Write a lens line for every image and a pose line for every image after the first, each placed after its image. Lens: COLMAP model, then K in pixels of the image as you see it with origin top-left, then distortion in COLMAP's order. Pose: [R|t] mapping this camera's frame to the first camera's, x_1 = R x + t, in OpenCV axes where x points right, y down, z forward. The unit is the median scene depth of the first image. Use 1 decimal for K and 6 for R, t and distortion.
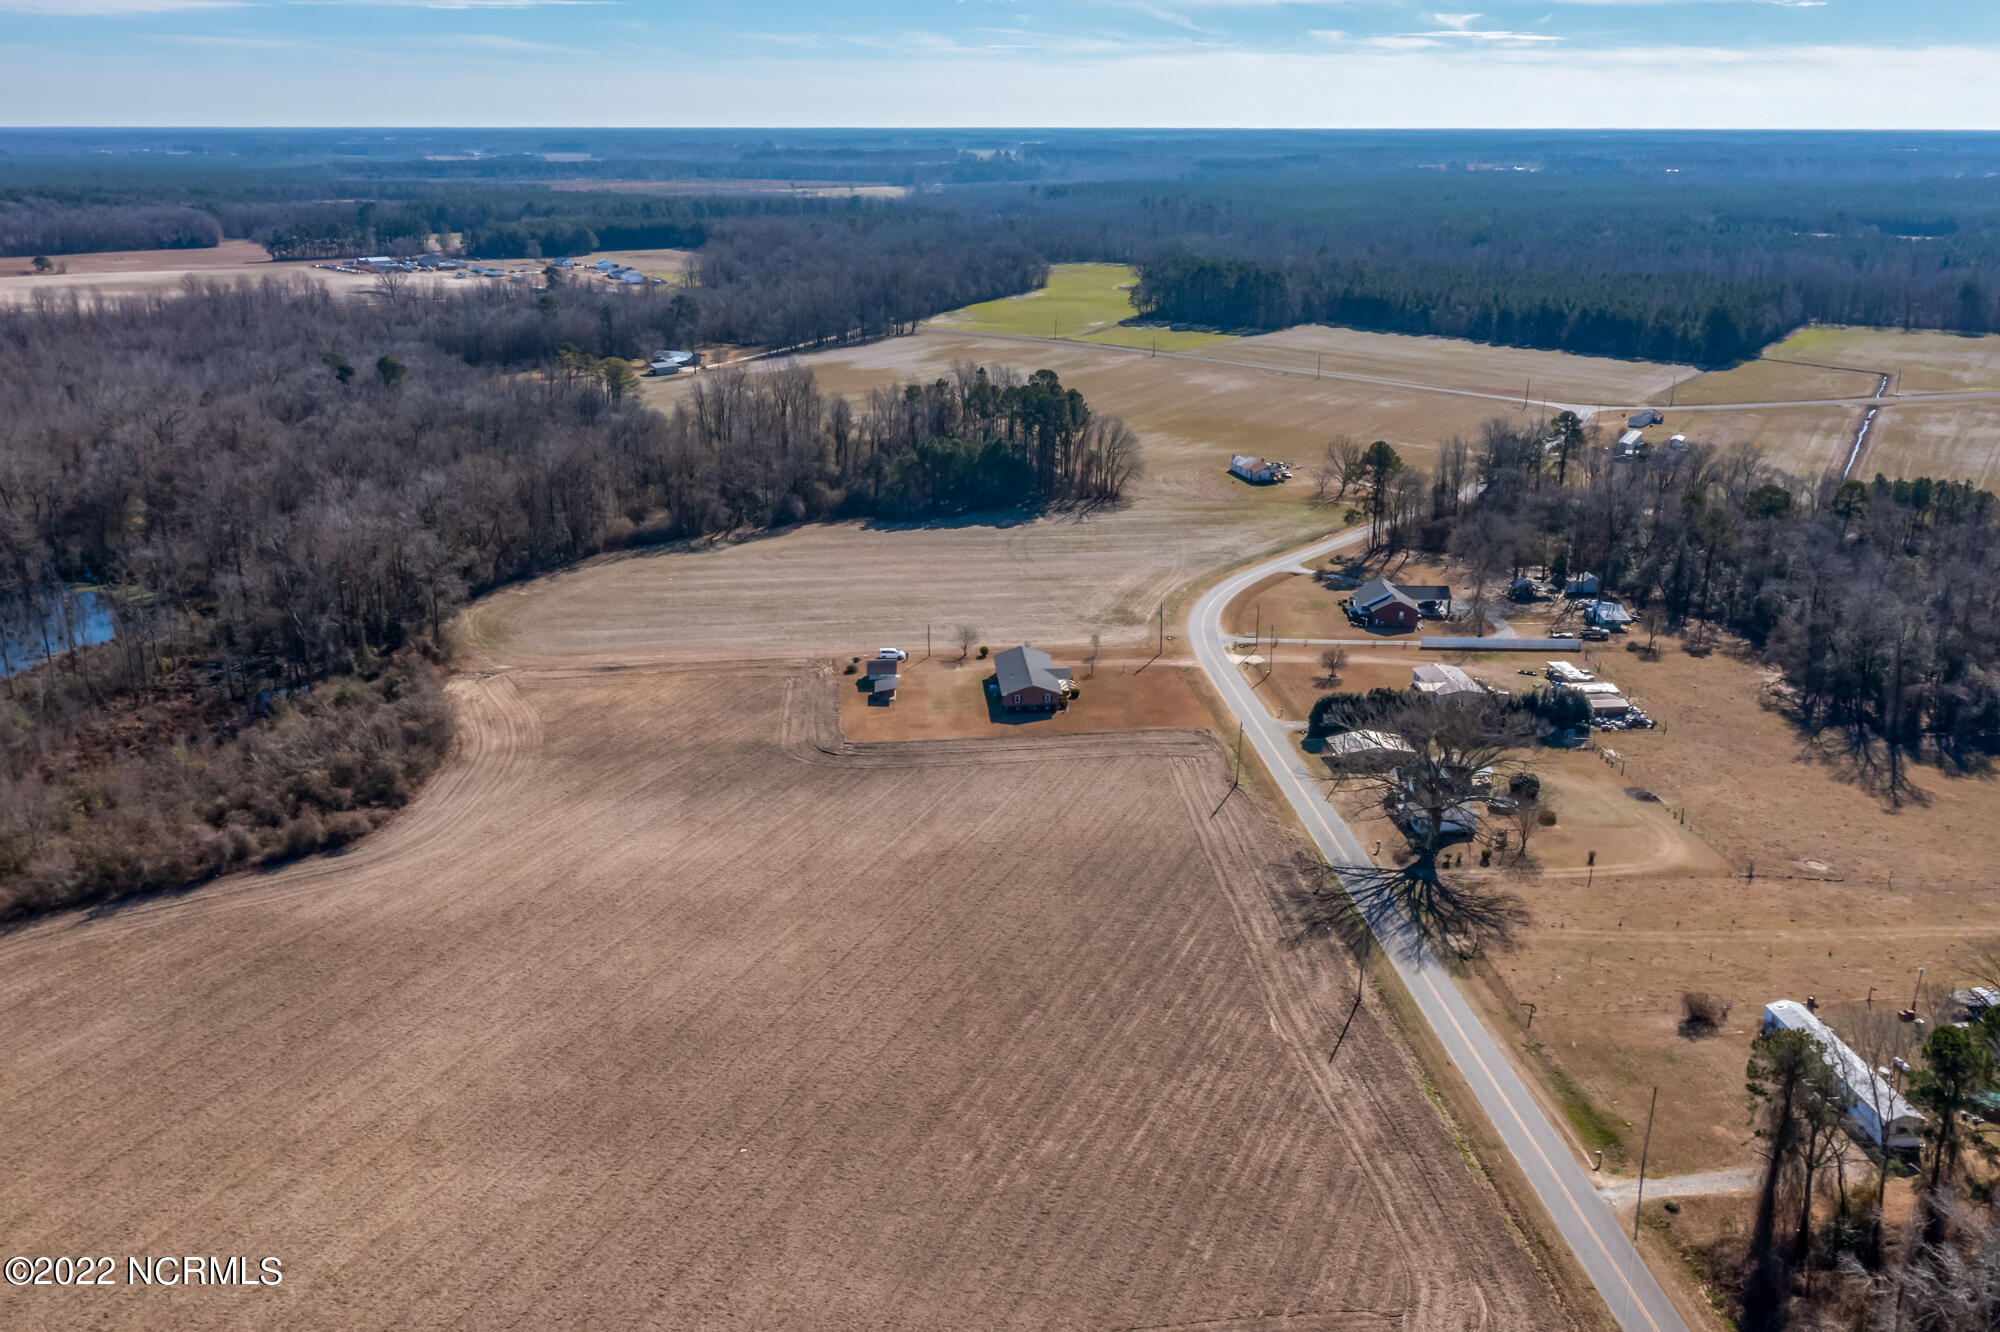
lens RADIAL K [[1662.5, 0, 1003.7], [0, 1662.5, 671.4], [0, 0, 1]] dist [-0.008254, 0.005529]
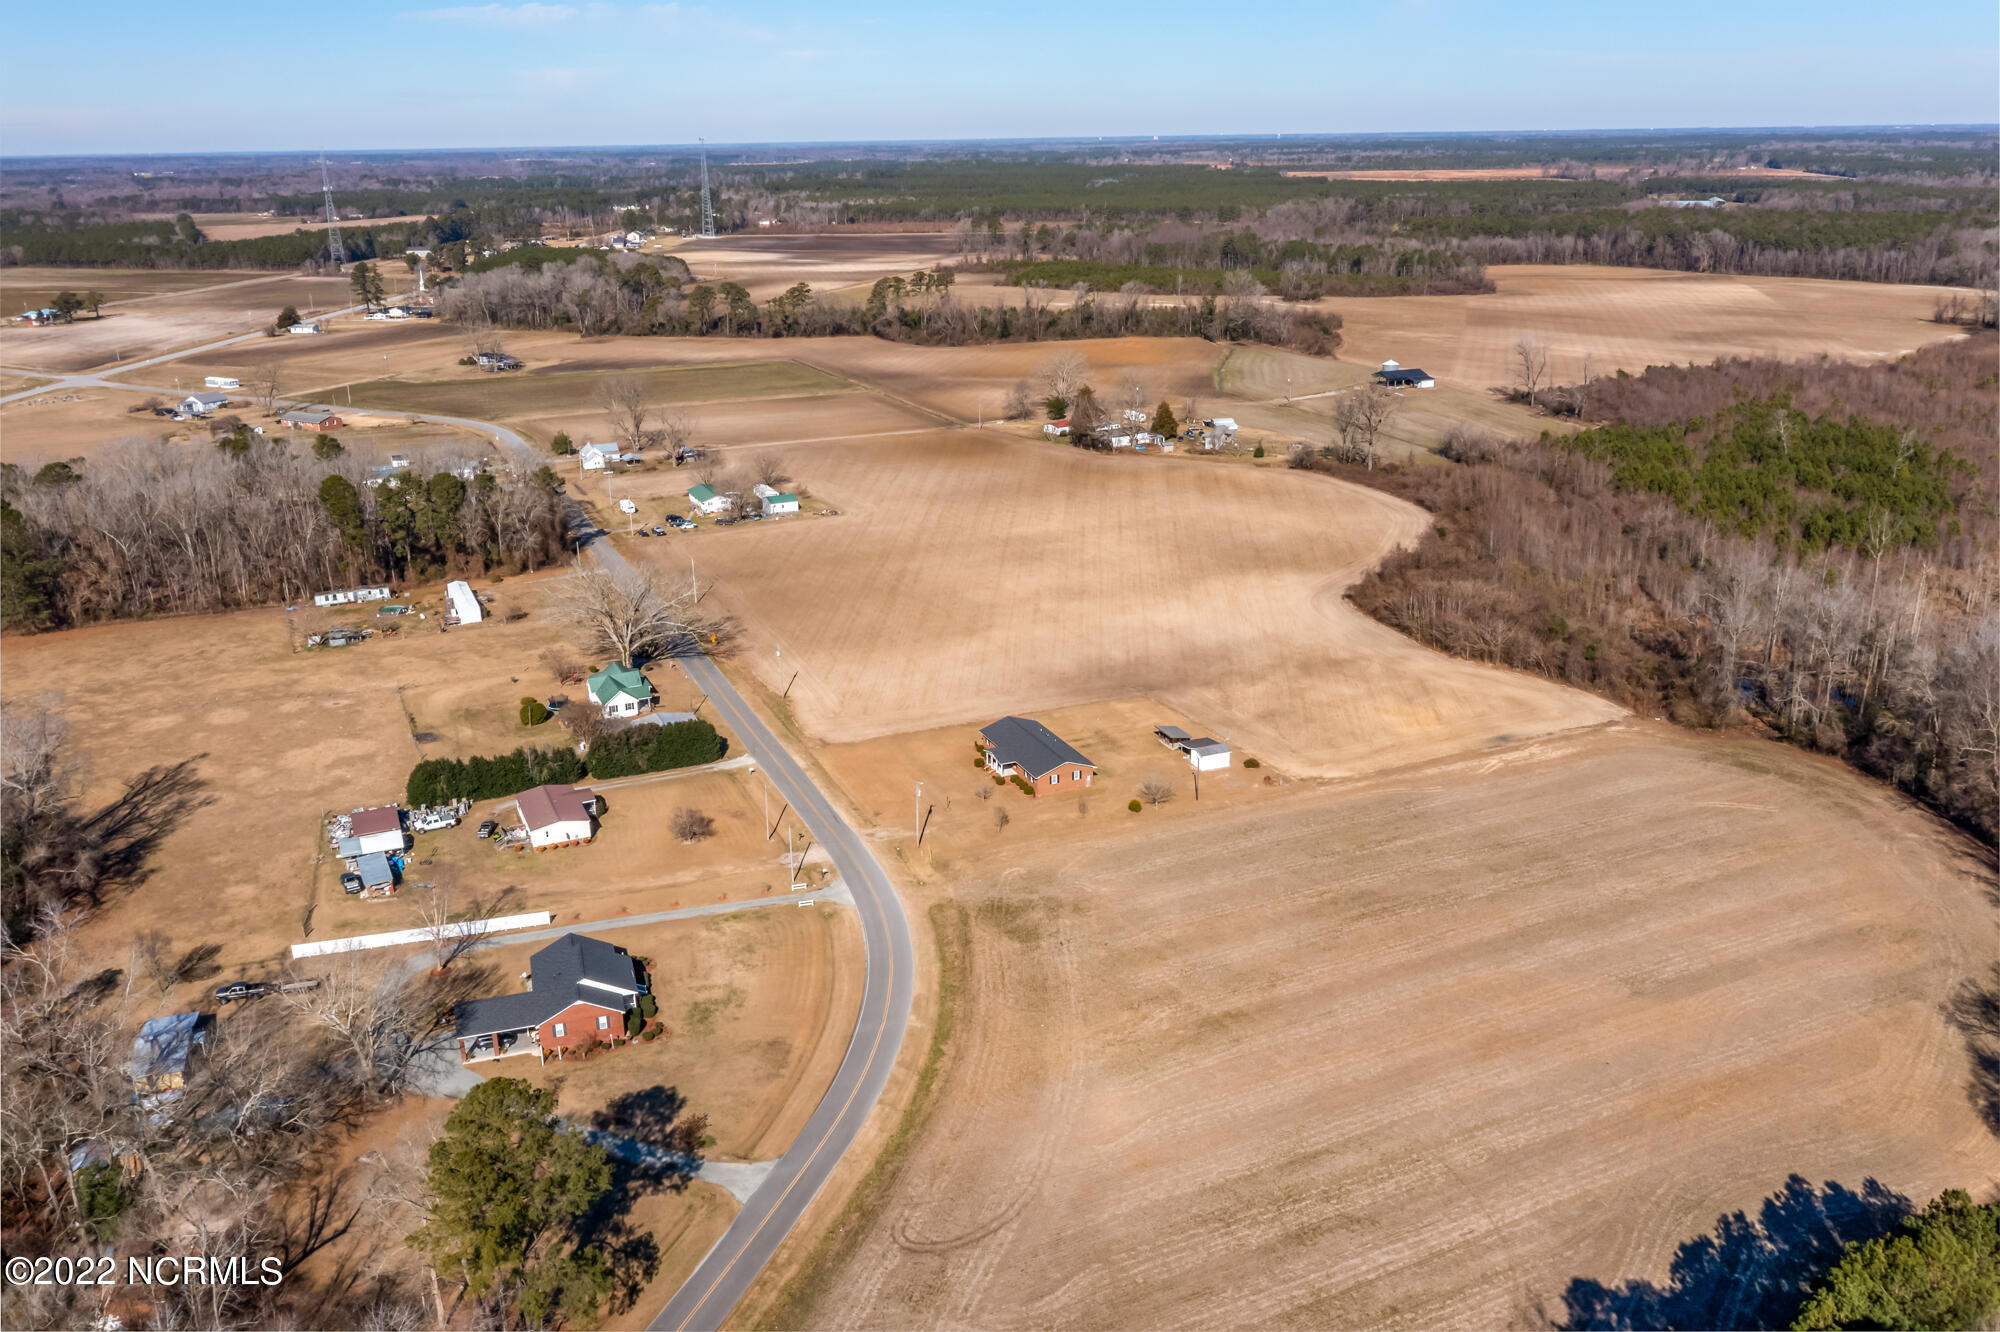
lens RADIAL K [[1592.9, 0, 986.6], [0, 1592.9, 664.9], [0, 0, 1]] dist [-0.003878, 0.001329]
pose [[-0.950225, 0.111574, -0.290901, 0.198193], [-0.083852, 0.807648, 0.583672, -0.373727], [0.300068, 0.579013, -0.758092, 1.137679]]
